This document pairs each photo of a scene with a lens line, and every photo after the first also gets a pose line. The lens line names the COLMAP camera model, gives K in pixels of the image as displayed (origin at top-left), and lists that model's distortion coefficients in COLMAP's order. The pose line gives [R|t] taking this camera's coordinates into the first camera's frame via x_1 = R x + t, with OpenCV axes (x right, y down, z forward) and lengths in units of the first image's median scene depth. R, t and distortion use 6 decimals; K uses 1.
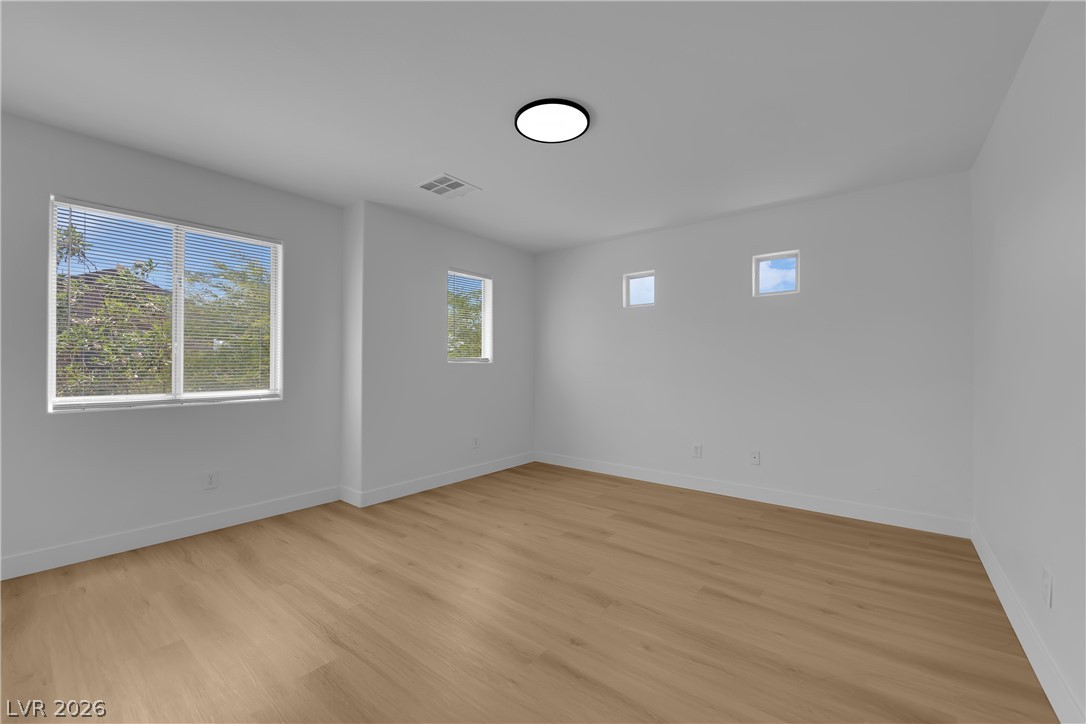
lens RADIAL K [[436.9, 0, 539.8], [0, 436.9, 361.7], [0, 0, 1]] dist [-0.012733, -0.002393]
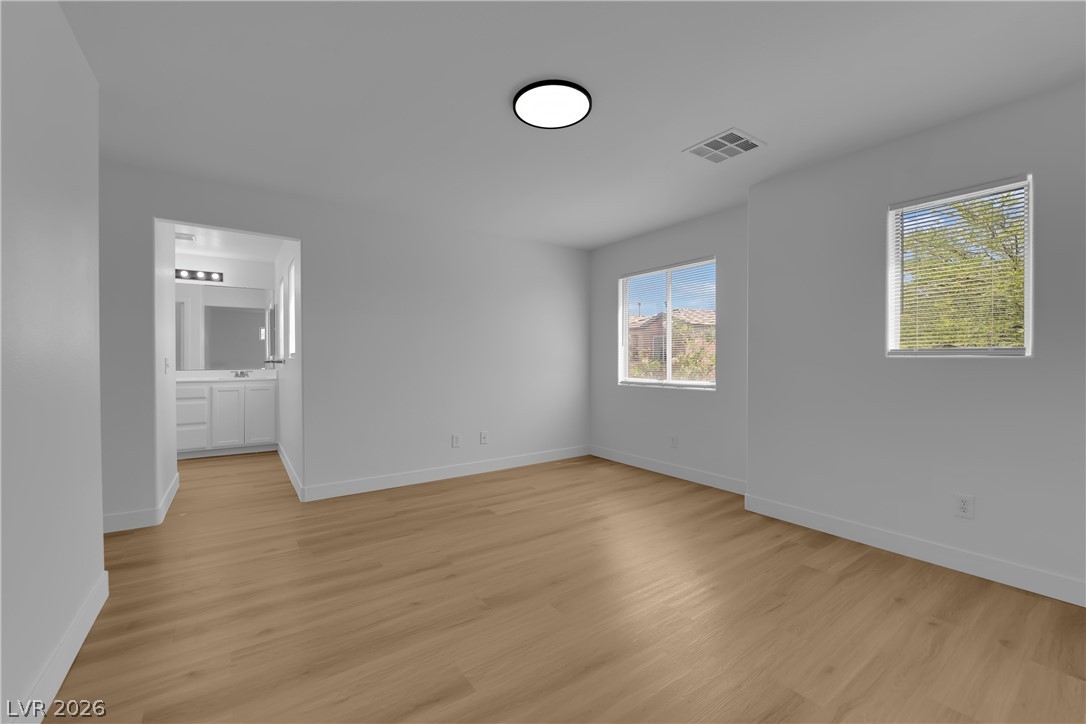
lens RADIAL K [[436.9, 0, 539.2], [0, 436.9, 364.9], [0, 0, 1]] dist [-0.012733, -0.002393]
pose [[-0.286307, 0.008497, -0.958100, 0.727705], [0.004996, 0.999960, 0.007375, 0.006718], [0.958125, -0.002675, -0.286338, 0.953025]]
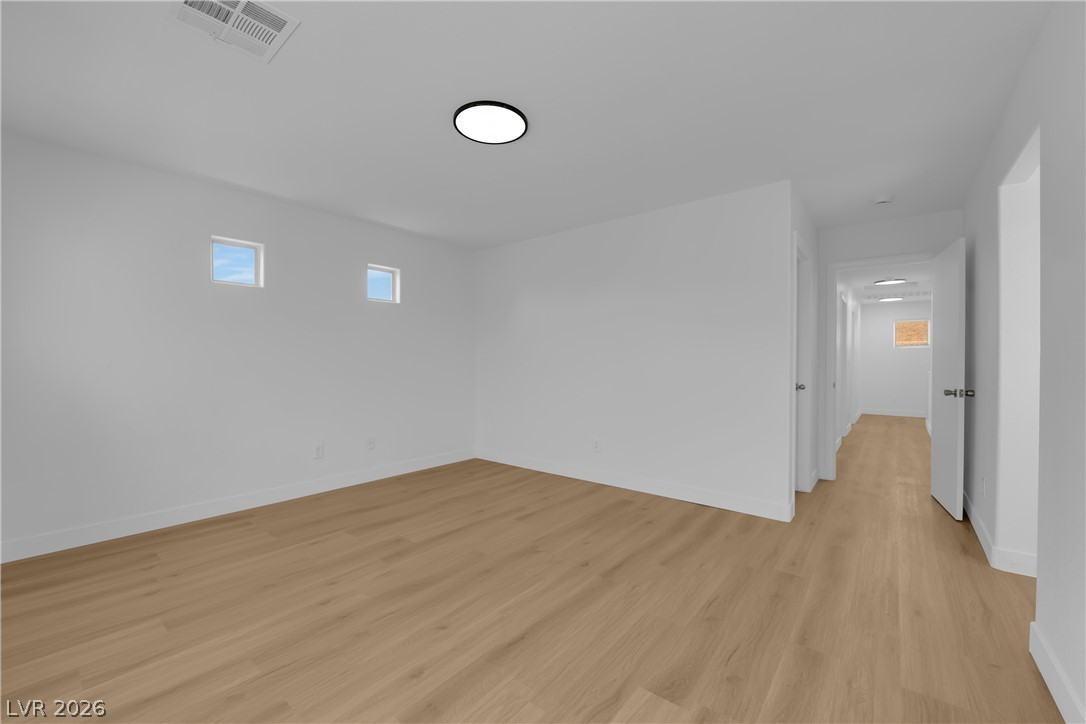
lens RADIAL K [[436.9, 0, 536.7], [0, 436.9, 361.9], [0, 0, 1]] dist [-0.012733, -0.002393]
pose [[0.020132, -0.007538, 0.999769, -0.758978], [-0.006351, 0.999950, 0.007667, -0.001971], [-0.999777, -0.006504, 0.020083, 0.664236]]
